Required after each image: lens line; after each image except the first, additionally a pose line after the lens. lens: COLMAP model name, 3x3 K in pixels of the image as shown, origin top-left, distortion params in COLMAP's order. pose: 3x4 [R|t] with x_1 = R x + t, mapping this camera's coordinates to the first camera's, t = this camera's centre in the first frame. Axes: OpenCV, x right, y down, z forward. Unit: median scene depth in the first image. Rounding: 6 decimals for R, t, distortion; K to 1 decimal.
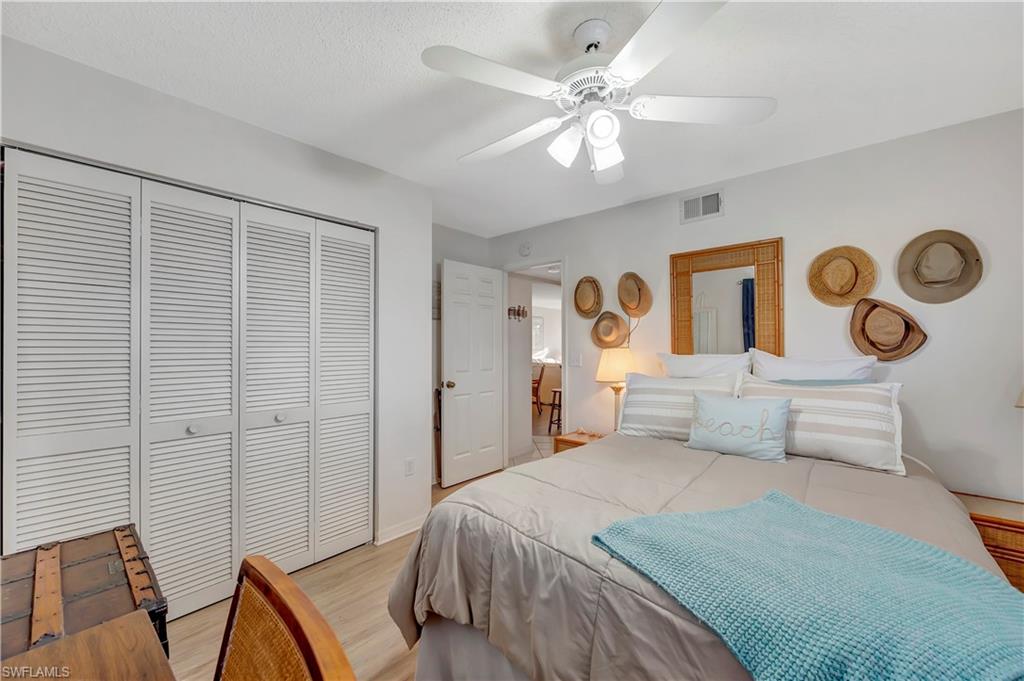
lens RADIAL K [[406.2, 0, 507.5], [0, 406.2, 341.3], [0, 0, 1]] dist [0.000891, 0.000428]
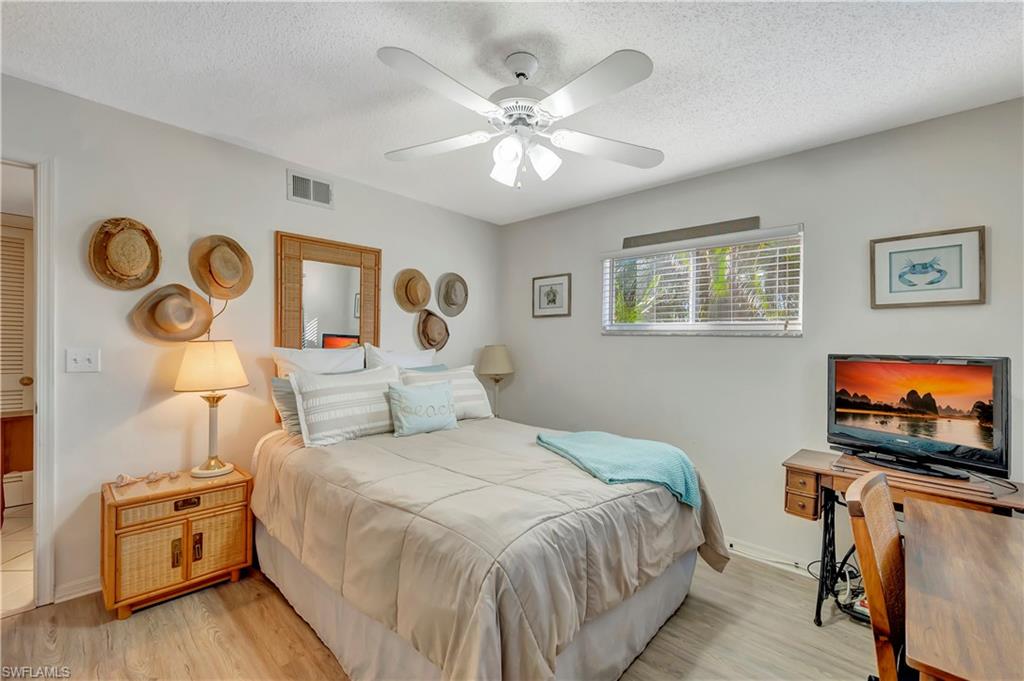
lens RADIAL K [[424.4, 0, 516.1], [0, 424.4, 344.9], [0, 0, 1]] dist [-0.002082, -0.000036]
pose [[0.028816, 0.000362, 0.999585, -0.559139], [-0.027680, 0.999617, 0.000436, 0.011066], [-0.999201, -0.027681, 0.028815, 0.573036]]
